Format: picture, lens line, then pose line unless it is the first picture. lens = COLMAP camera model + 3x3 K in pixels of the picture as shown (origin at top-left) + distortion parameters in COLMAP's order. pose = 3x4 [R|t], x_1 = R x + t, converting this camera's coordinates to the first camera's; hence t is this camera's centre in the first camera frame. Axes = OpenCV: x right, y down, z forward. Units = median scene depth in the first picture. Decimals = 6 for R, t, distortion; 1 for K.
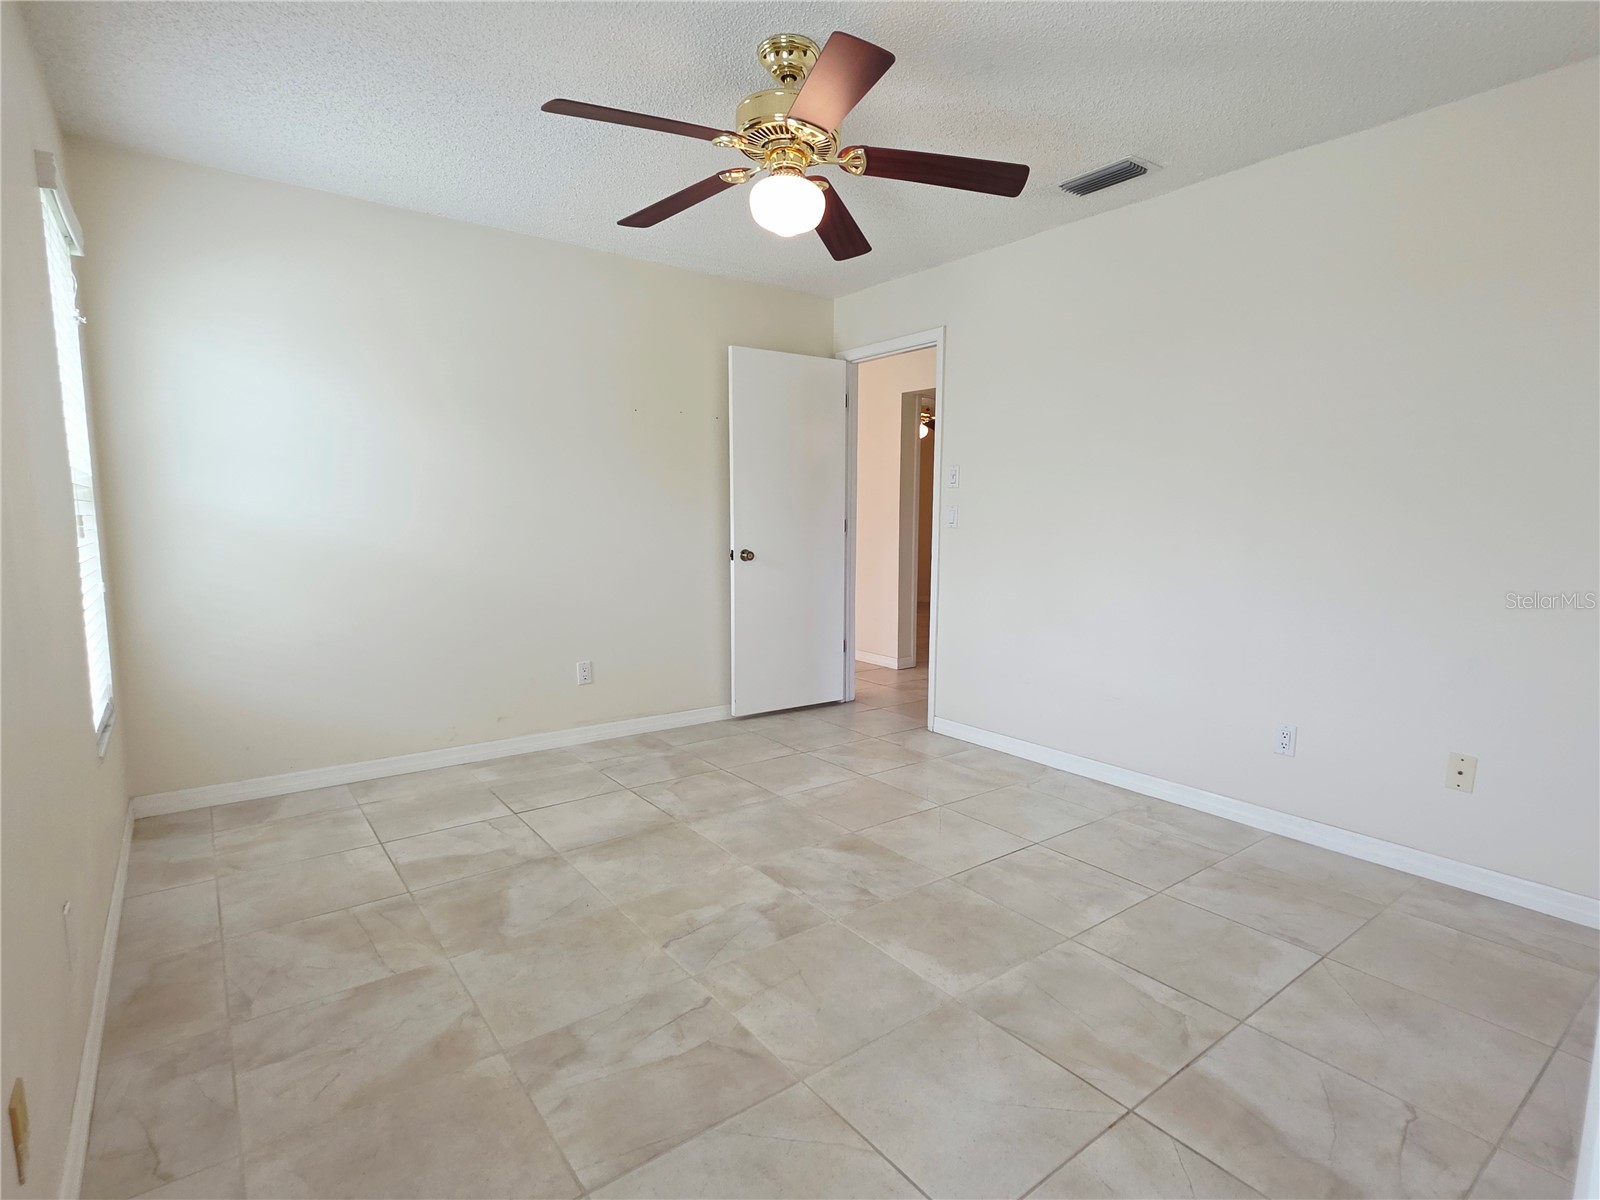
lens RADIAL K [[808.3, 0, 807.9], [0, 808.3, 607.7], [0, 0, 1]] dist [-0.000648, -0.000615]
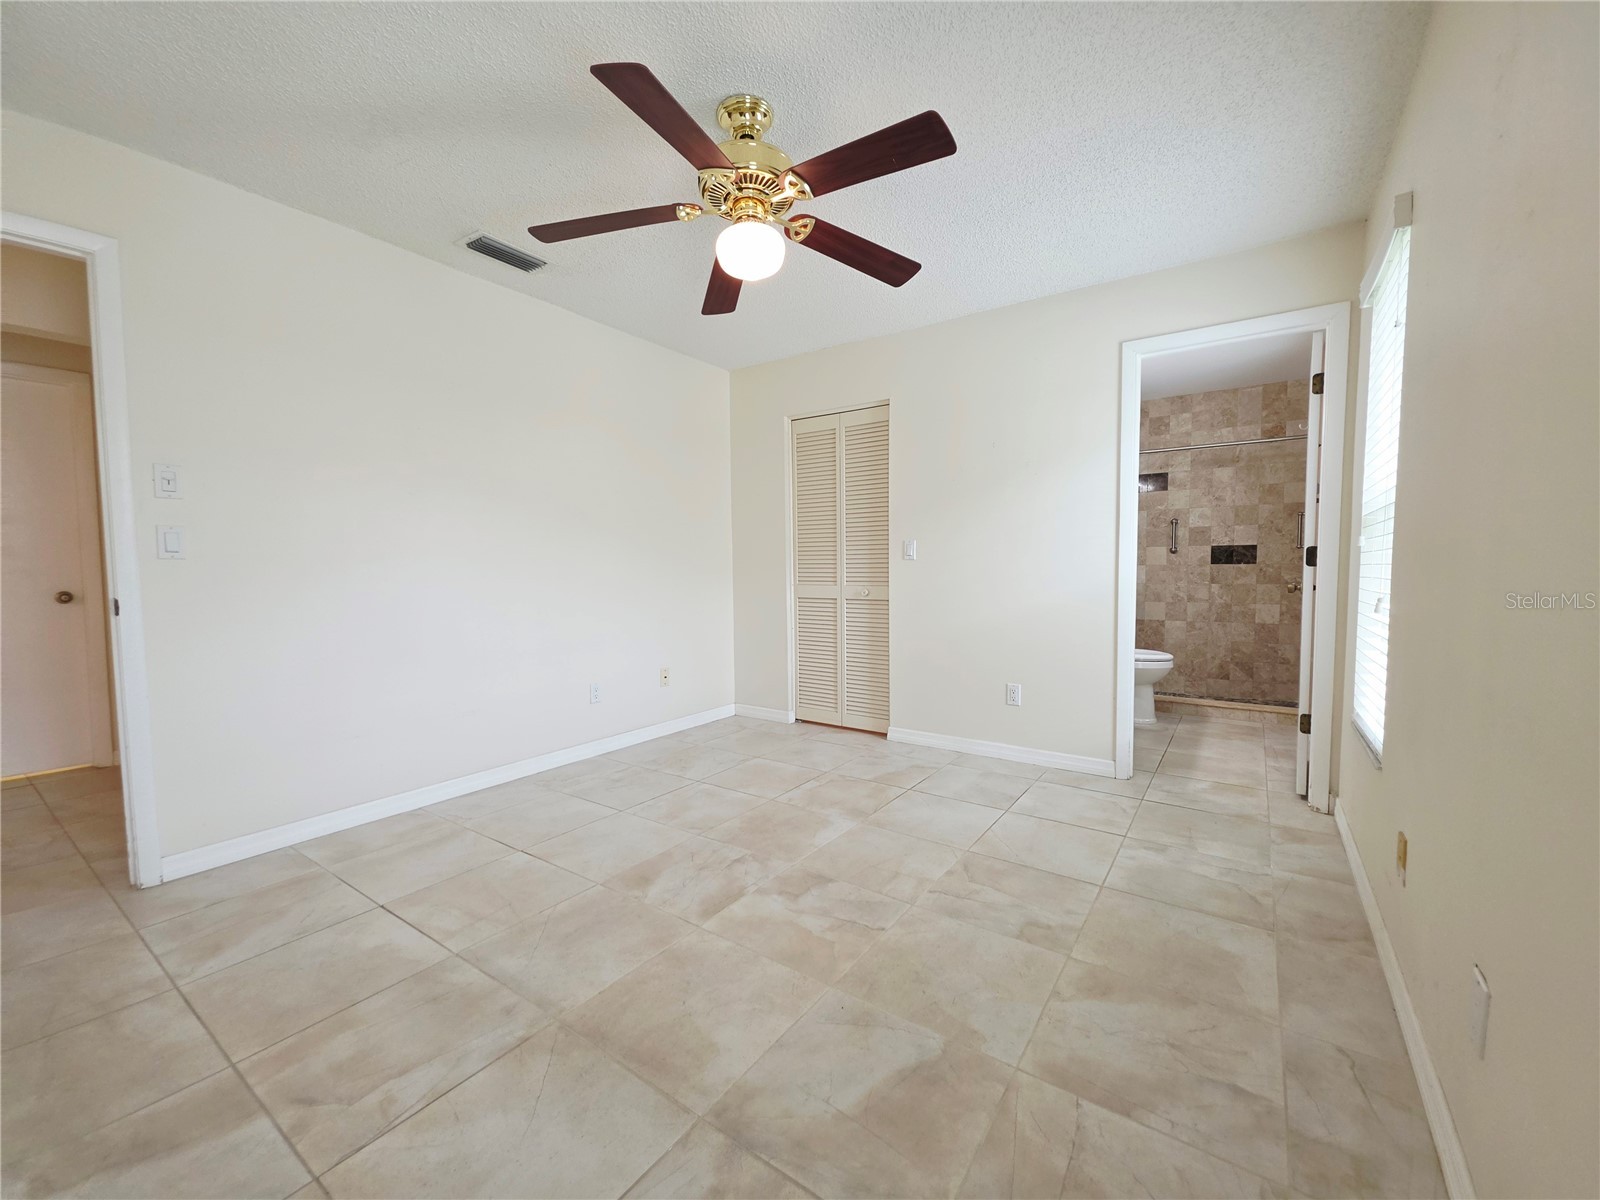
lens RADIAL K [[633.0, 0, 807.0], [0, 633.0, 605.0], [0, 0, 1]] dist [-0.001032, -0.000331]
pose [[-0.301557, -0.063648, 0.951321, -0.883884], [0.115877, 0.987927, 0.102828, -0.108351], [-0.946380, 0.141245, -0.290541, 1.216588]]
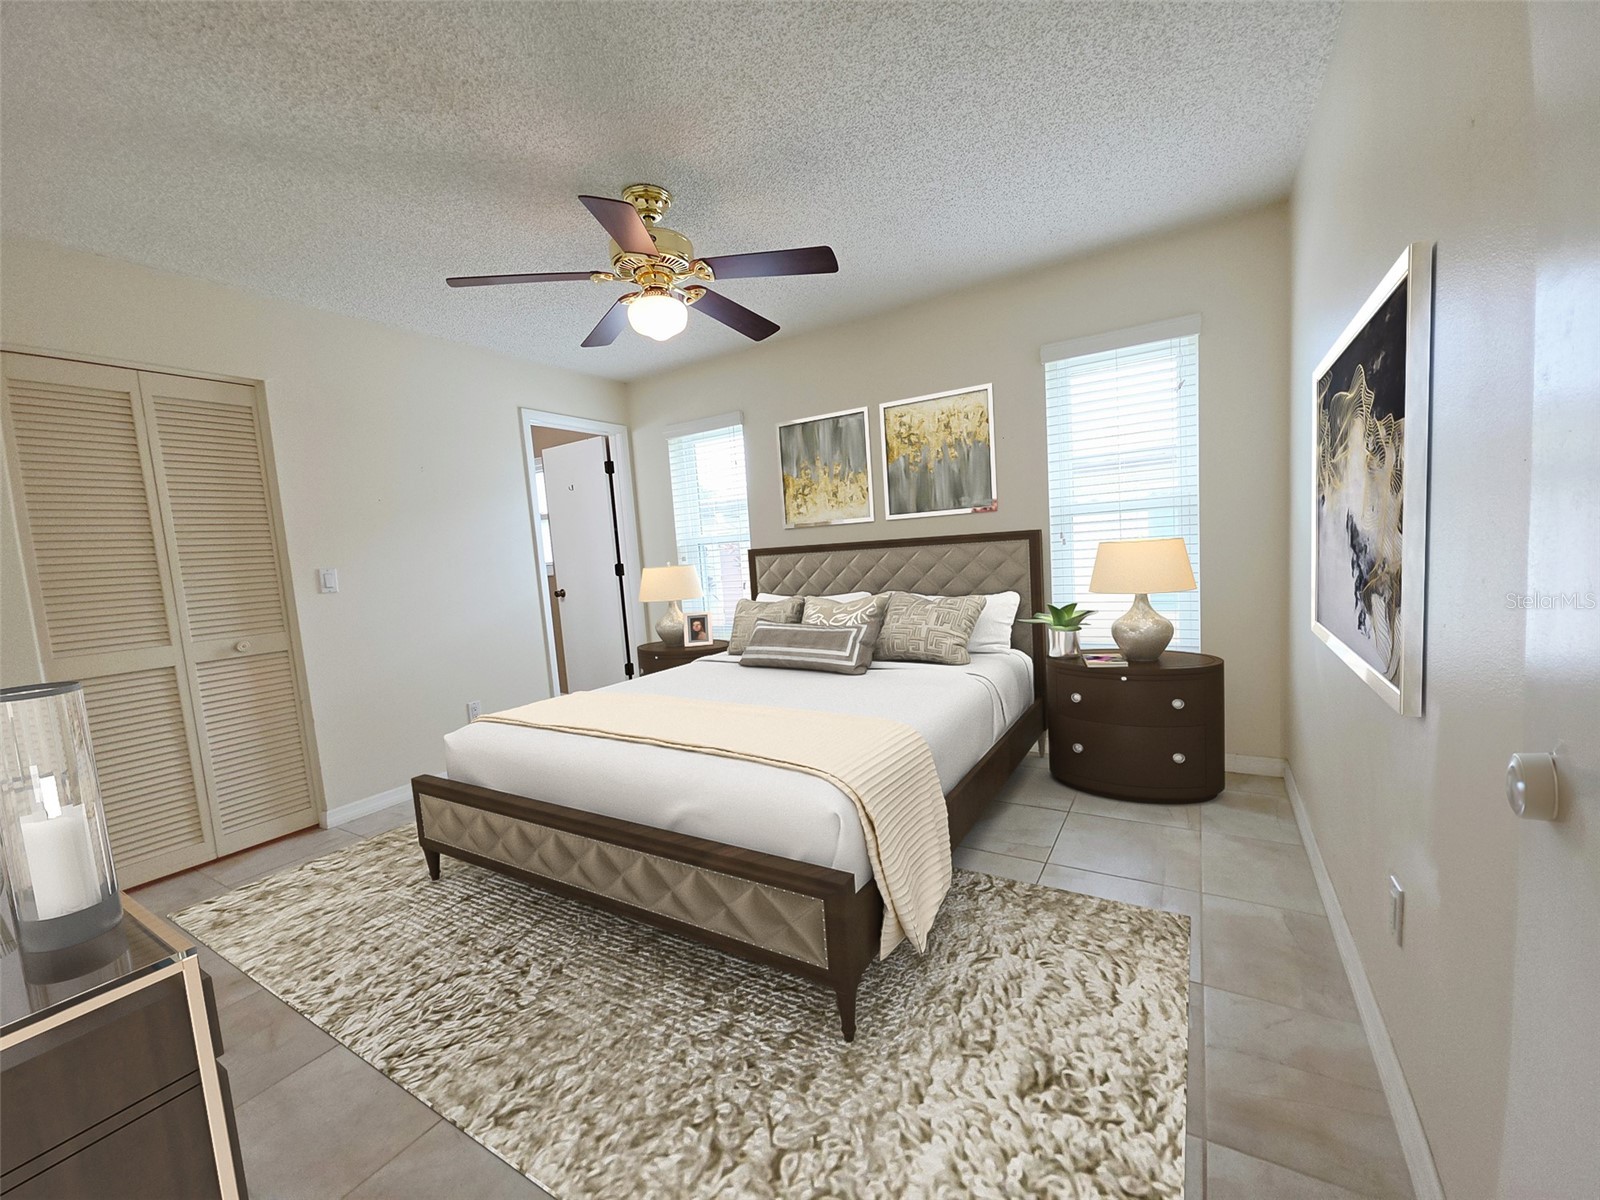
lens RADIAL K [[633.0, 0, 807.0], [0, 633.0, 605.0], [0, 0, 1]] dist [-0.001032, -0.000331]
pose [[-0.932344, 0.088771, -0.350506, 0.158883], [0.020137, 0.980637, 0.194798, -0.238105], [0.361011, 0.174561, -0.916078, 2.049233]]
